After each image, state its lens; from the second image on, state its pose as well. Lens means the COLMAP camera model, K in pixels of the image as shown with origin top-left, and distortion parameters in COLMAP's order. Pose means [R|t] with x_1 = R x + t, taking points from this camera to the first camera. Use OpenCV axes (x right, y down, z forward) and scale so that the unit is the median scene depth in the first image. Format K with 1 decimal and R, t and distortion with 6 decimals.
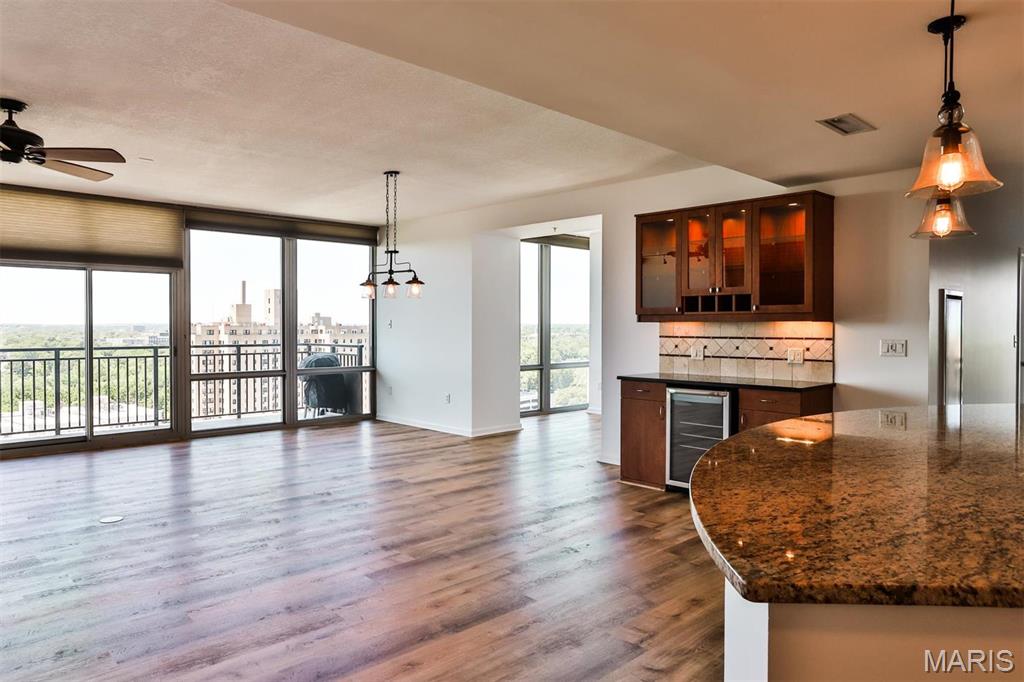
lens RADIAL K [[666.4, 0, 514.7], [0, 666.4, 335.1], [0, 0, 1]] dist [-0.008808, 0.000127]
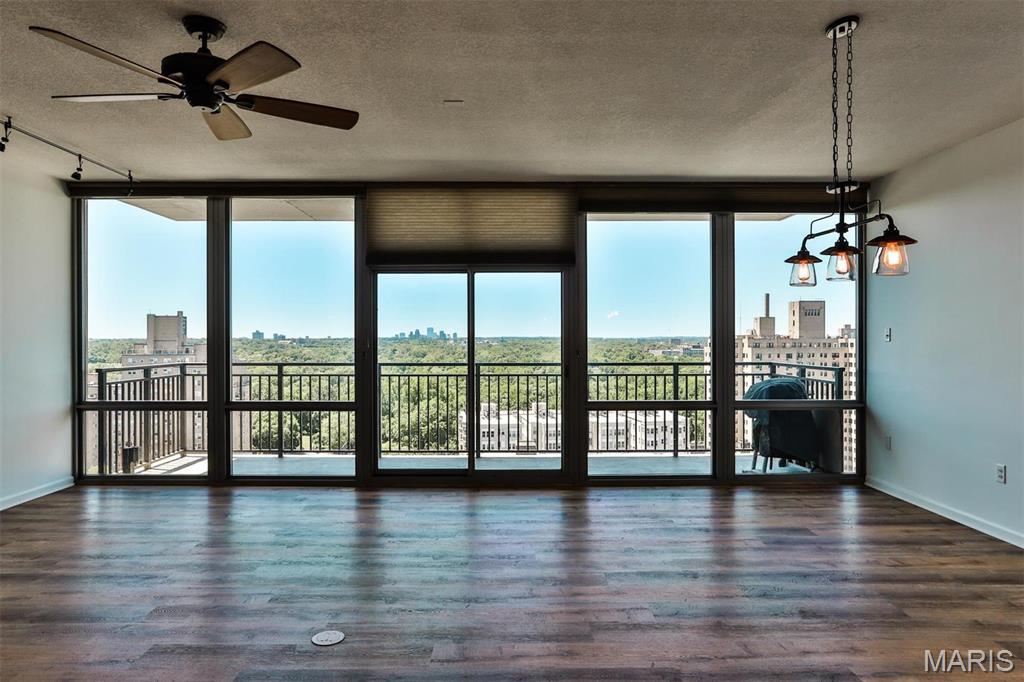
lens RADIAL K [[666.4, 0, 503.3], [0, 666.4, 334.6], [0, 0, 1]] dist [-0.008808, 0.000127]
pose [[0.718253, -0.005671, -0.695759, -0.017530], [-0.008399, 0.999823, -0.016820, -0.003825], [0.695731, 0.017924, 0.718079, 0.338766]]
